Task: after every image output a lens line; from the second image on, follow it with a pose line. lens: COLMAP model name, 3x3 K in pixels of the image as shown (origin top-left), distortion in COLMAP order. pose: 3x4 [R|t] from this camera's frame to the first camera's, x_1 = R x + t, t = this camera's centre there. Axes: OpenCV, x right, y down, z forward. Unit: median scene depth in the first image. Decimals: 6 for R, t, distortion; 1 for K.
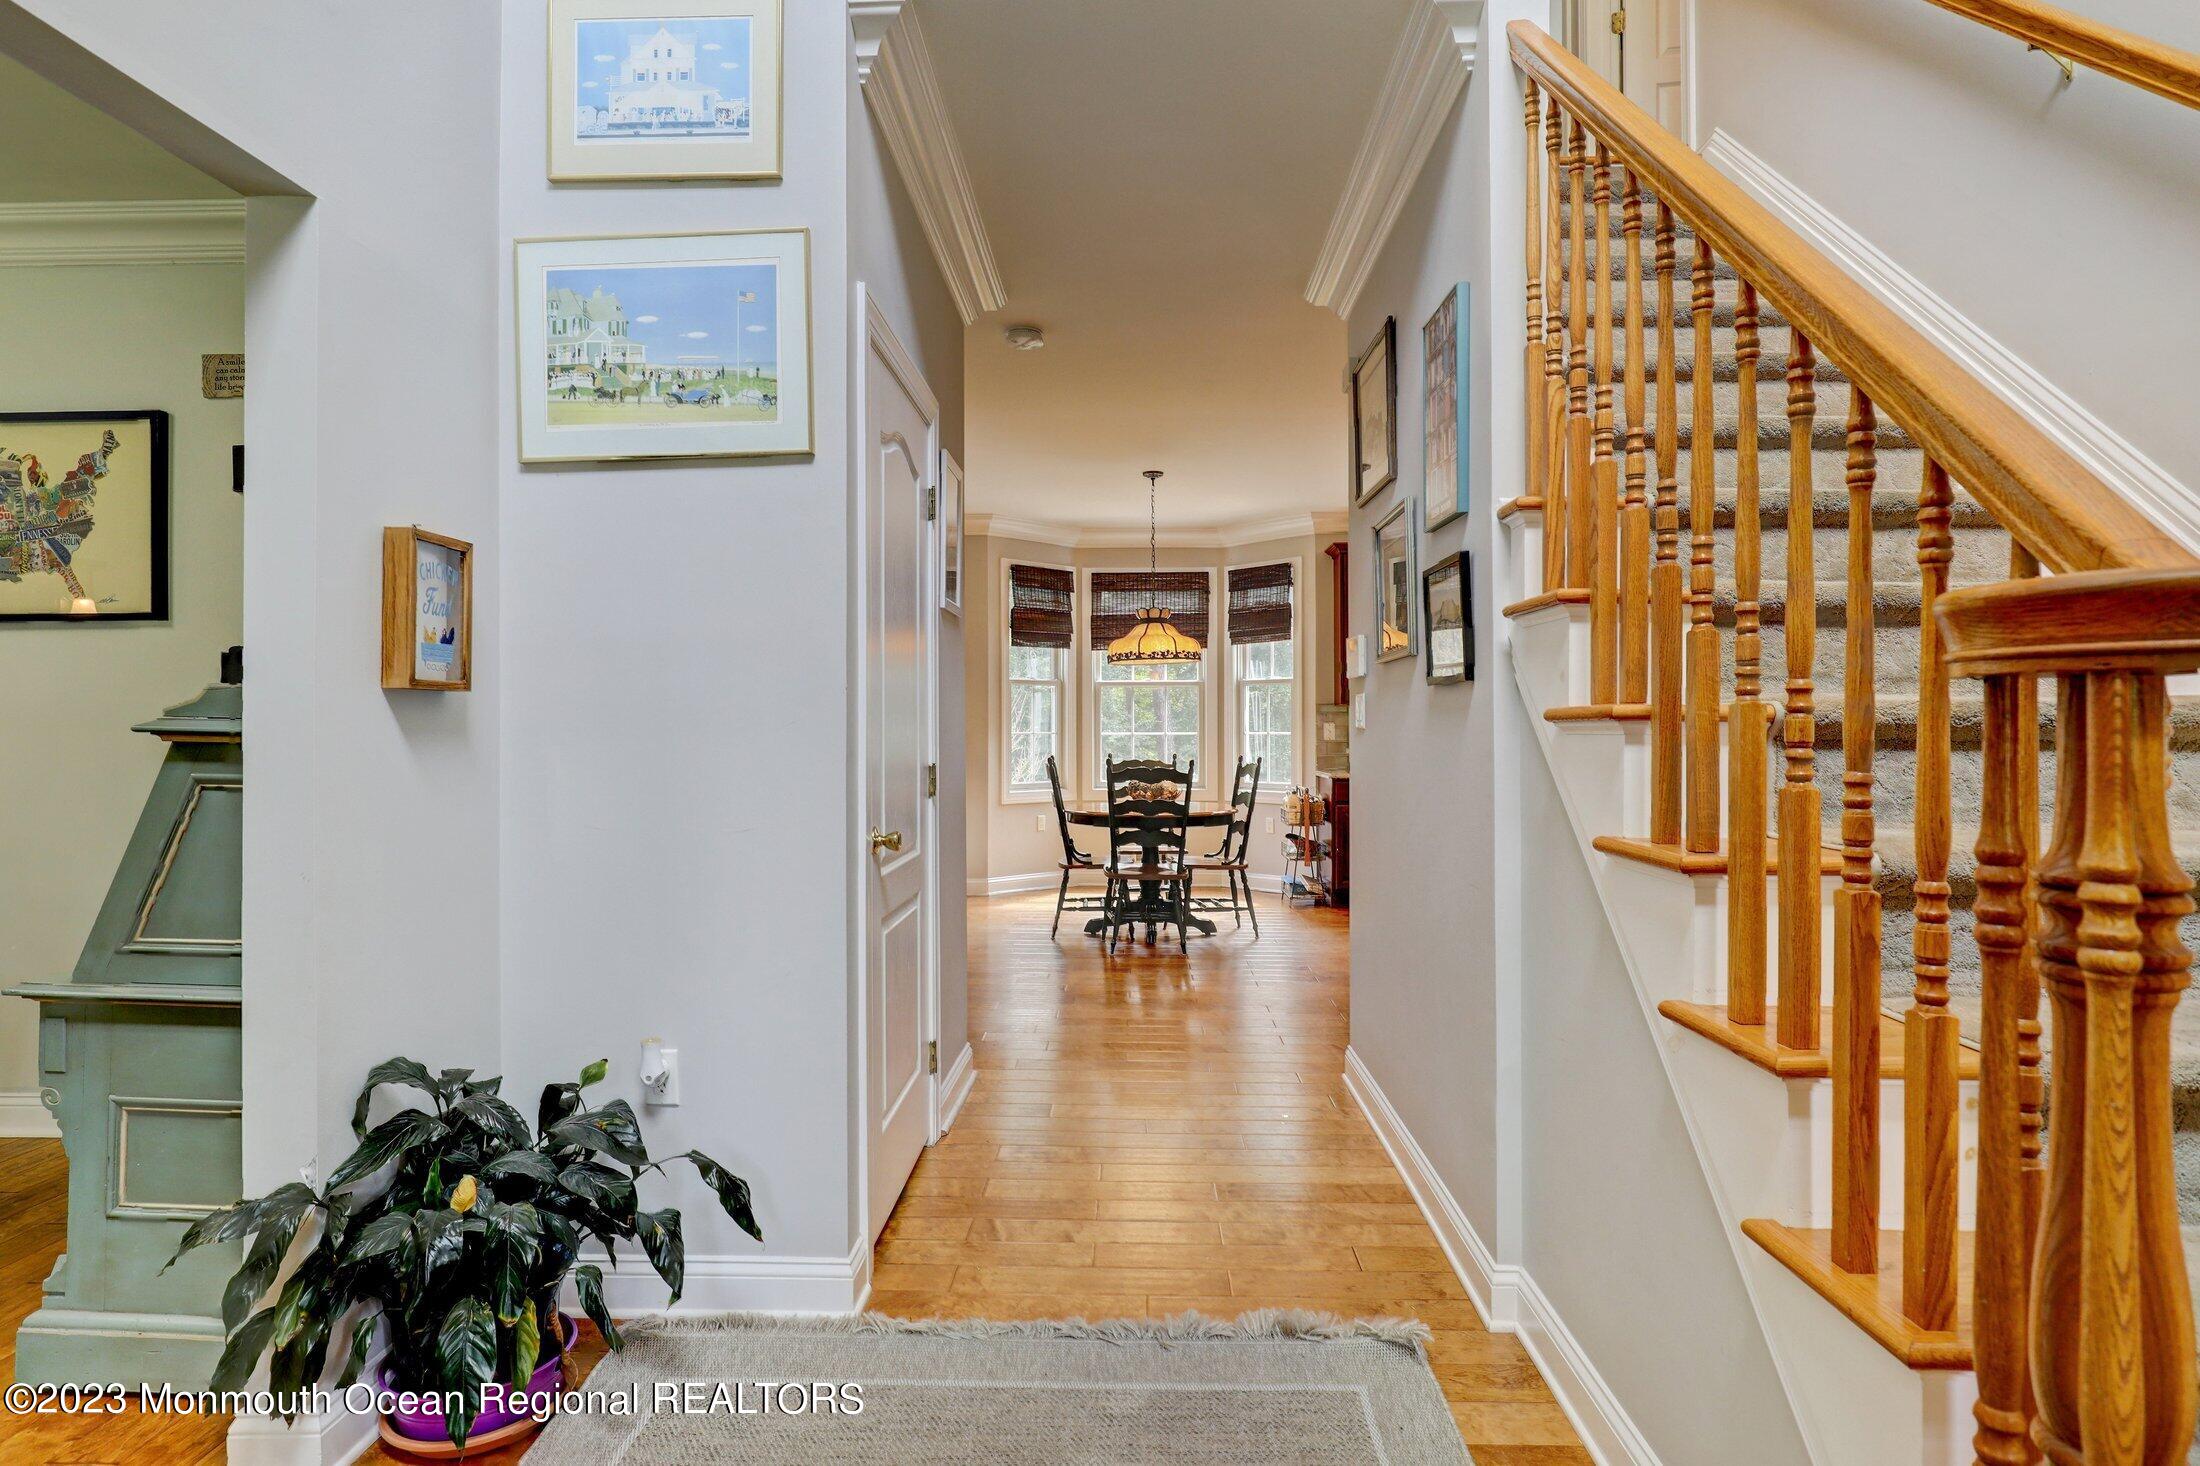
lens RADIAL K [[1068.9, 0, 1087.4], [0, 1068.9, 736.7], [0, 0, 1]] dist [-0.032359, 0.004681]
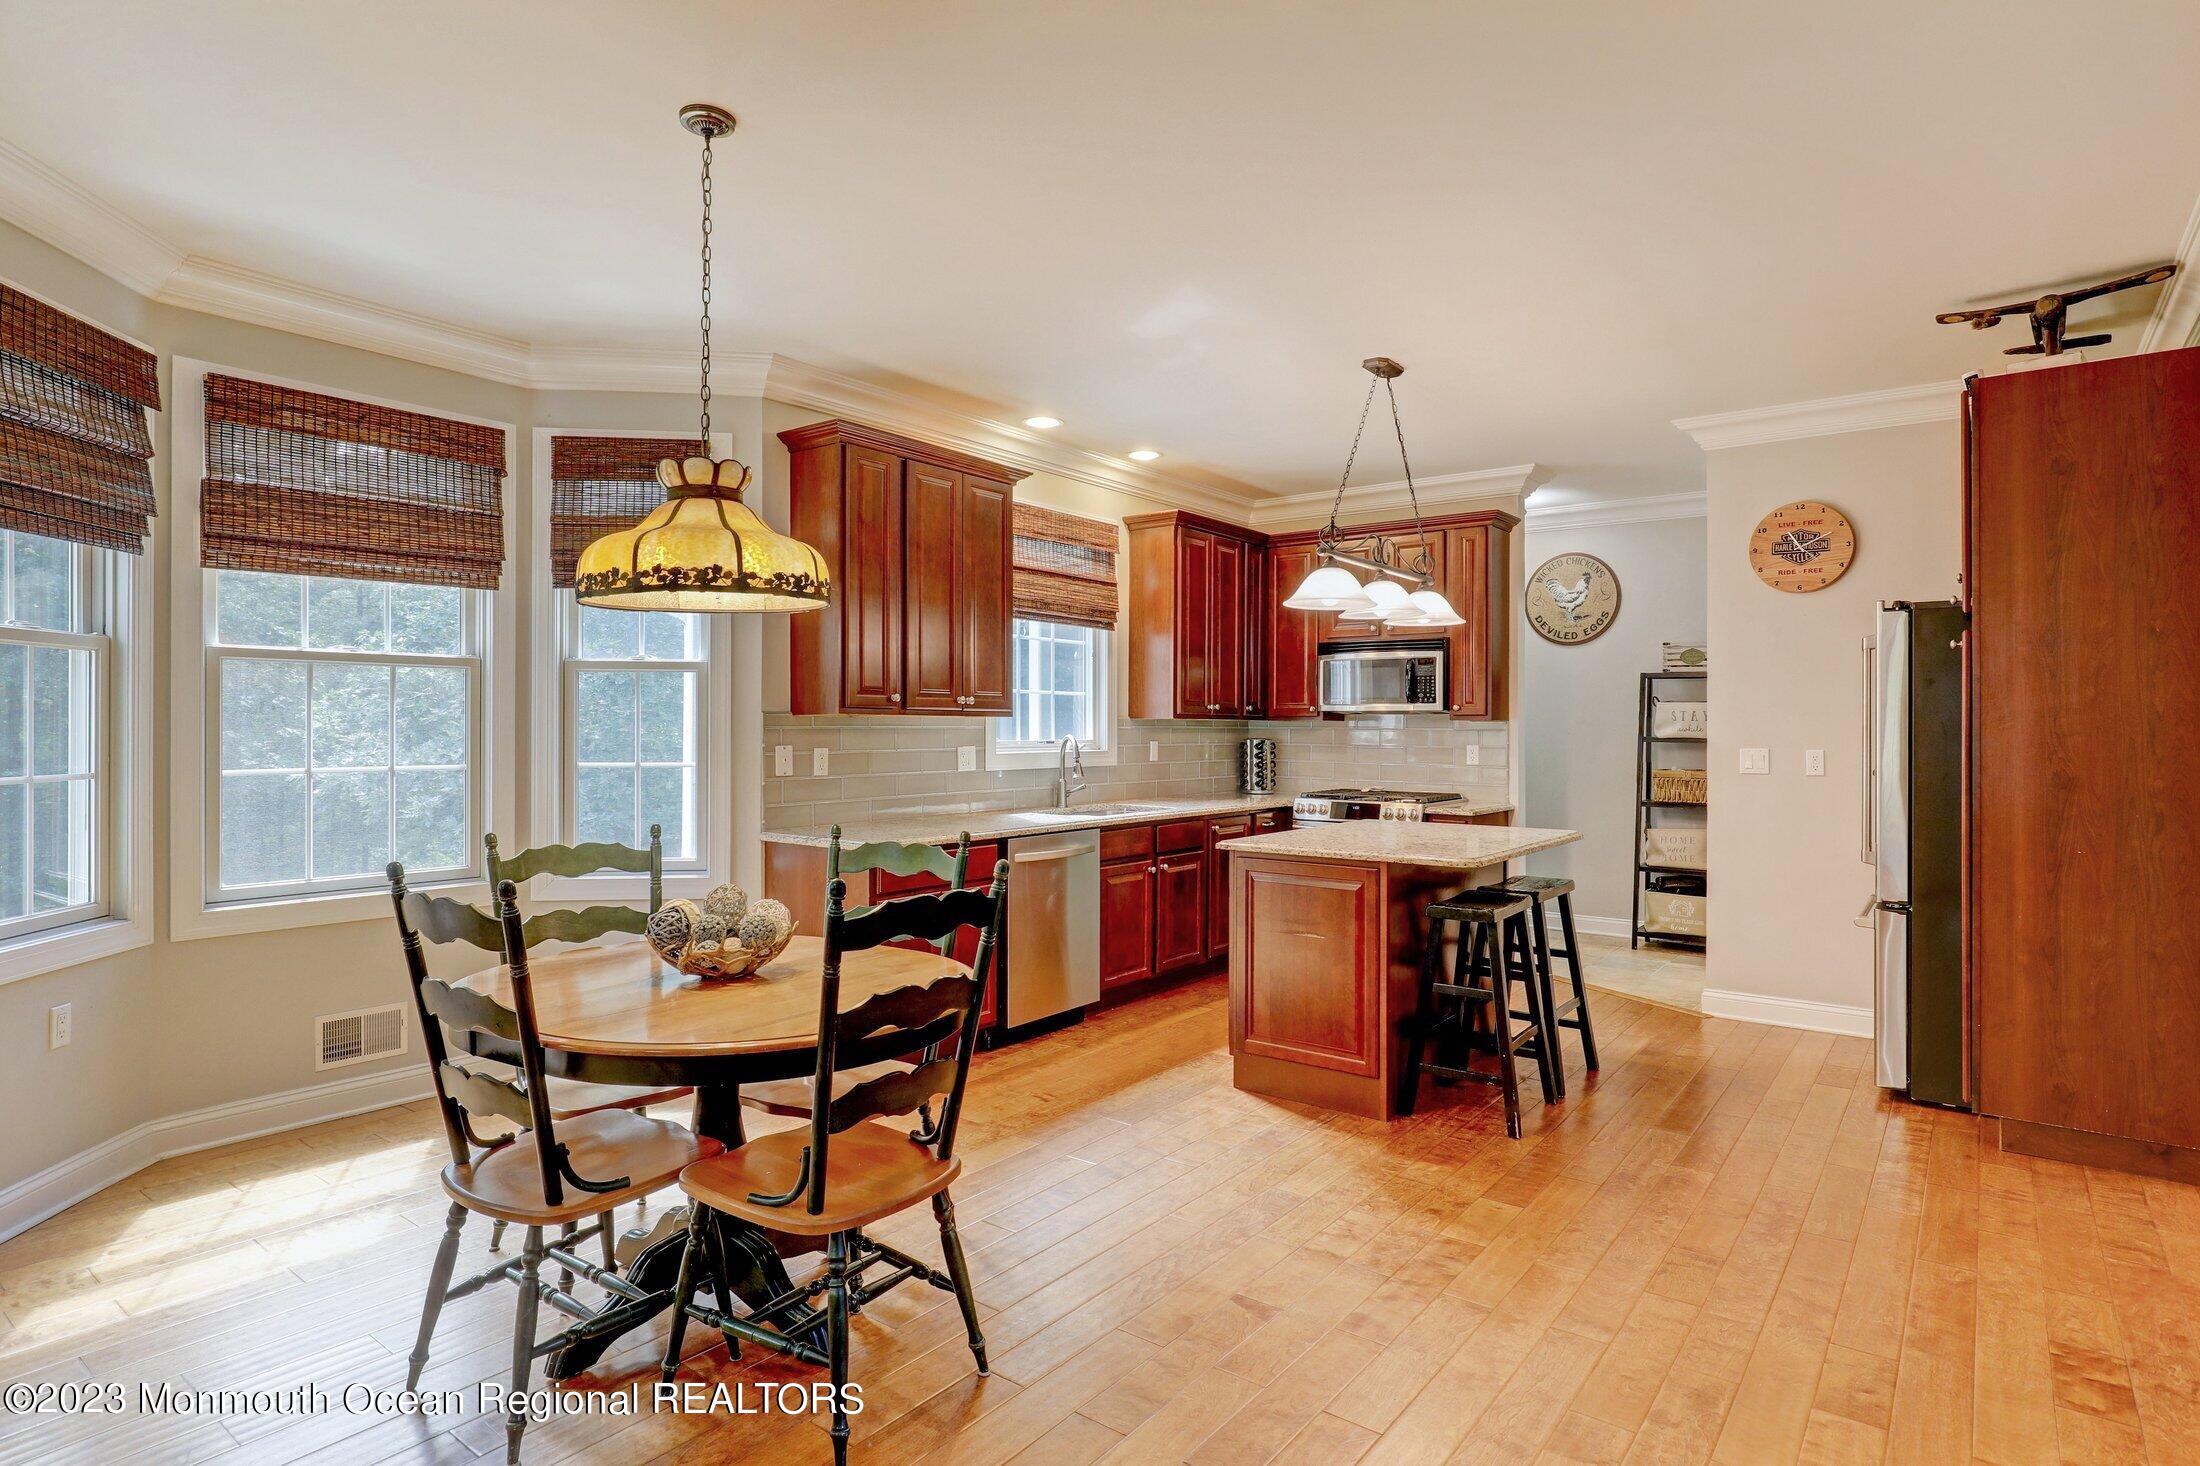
lens RADIAL K [[1158.3, 0, 1105.9], [0, 1158.3, 719.1], [0, 0, 1]] dist [-0.012562, 0.004175]
pose [[0.573317, 0.010077, 0.819272, -0.162623], [0.001513, 0.999910, -0.013358, -0.017726], [-0.819332, 0.008898, 0.573250, 0.504445]]
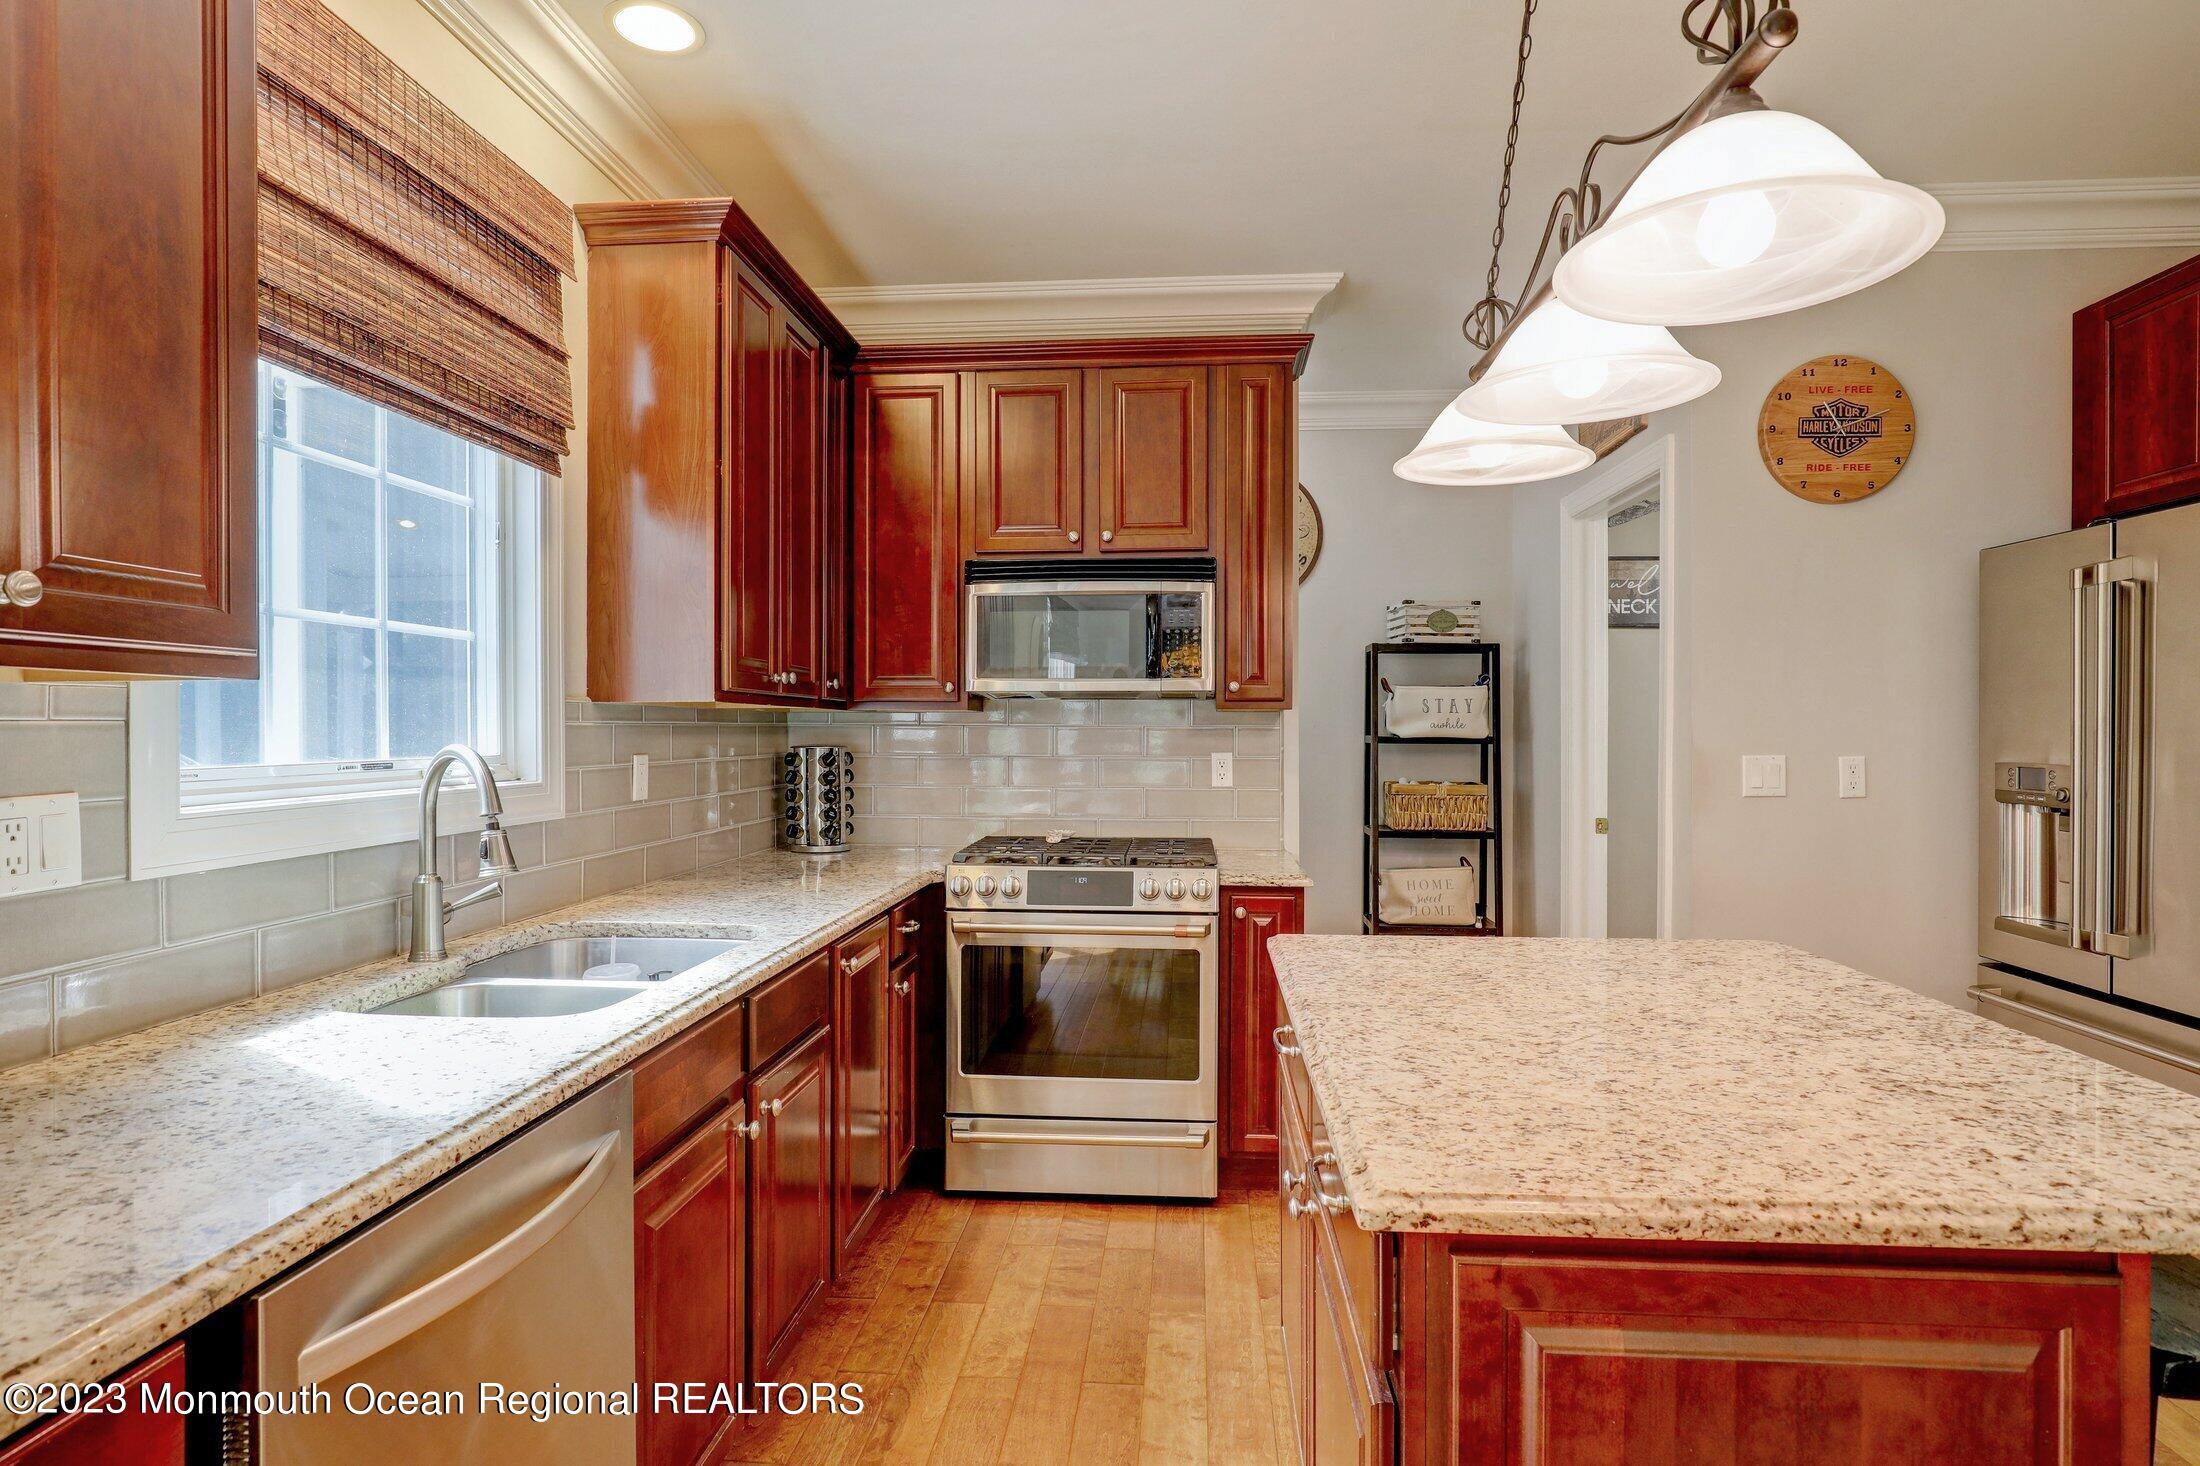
lens RADIAL K [[1158.3, 0, 1103.8], [0, 1158.3, 729.3], [0, 0, 1]] dist [-0.012562, 0.004175]
pose [[0.029159, 0.000866, 0.999574, 0.182427], [0.007575, 0.999971, -0.001088, -0.019417], [-0.999546, 0.007604, 0.029152, 0.797562]]
